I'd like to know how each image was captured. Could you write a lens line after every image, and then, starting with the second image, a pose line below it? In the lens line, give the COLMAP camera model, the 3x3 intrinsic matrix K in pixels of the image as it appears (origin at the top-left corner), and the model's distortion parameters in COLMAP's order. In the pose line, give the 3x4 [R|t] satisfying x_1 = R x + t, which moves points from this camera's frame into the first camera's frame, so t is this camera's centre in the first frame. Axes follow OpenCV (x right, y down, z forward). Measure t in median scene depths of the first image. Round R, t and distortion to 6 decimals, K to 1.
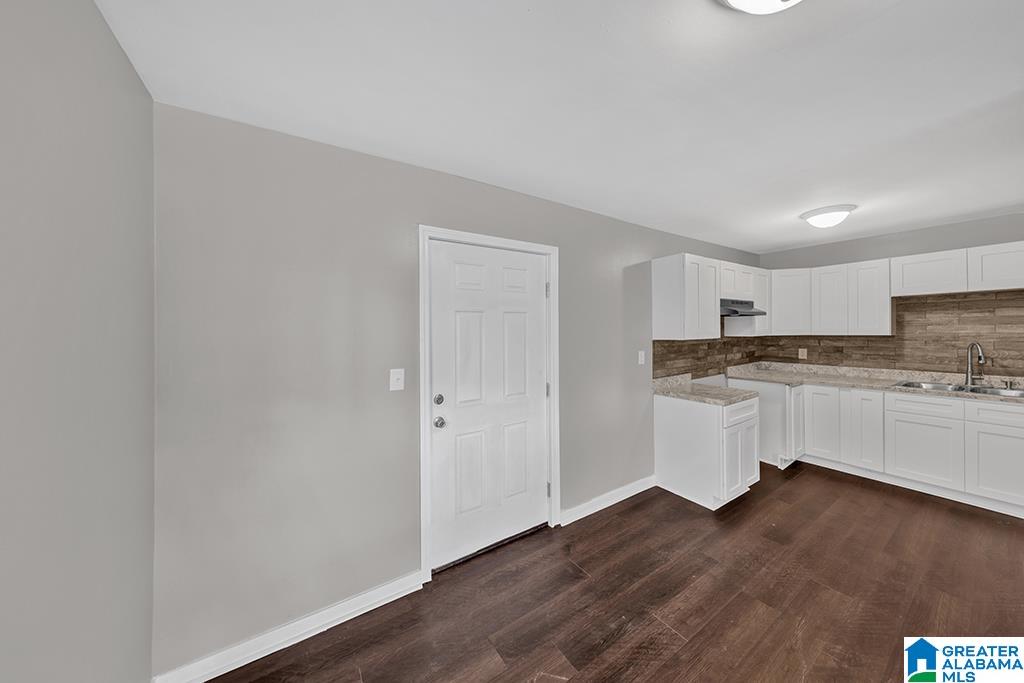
lens RADIAL K [[328.1, 0, 519.5], [0, 328.1, 327.3], [0, 0, 1]] dist [-0.000321, -0.000009]
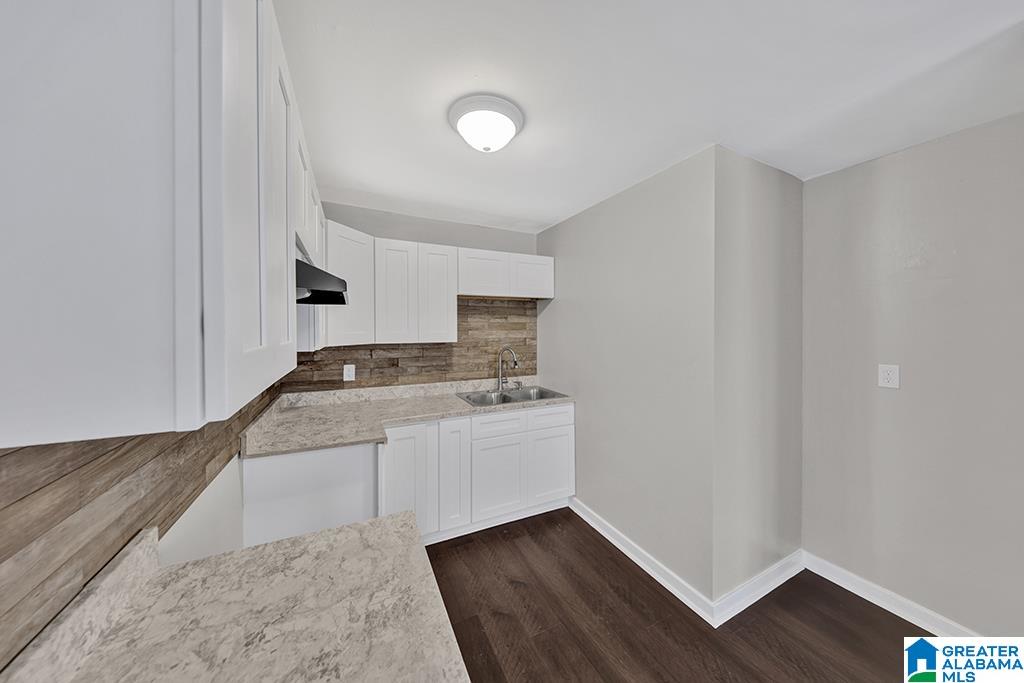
lens RADIAL K [[328.1, 0, 517.7], [0, 328.1, 333.1], [0, 0, 1]] dist [-0.000321, -0.000009]
pose [[0.119524, 0.006409, 0.992811, 0.314354], [-0.006932, 0.999960, -0.005621, 0.006085], [-0.992807, -0.006210, 0.119563, 0.691940]]
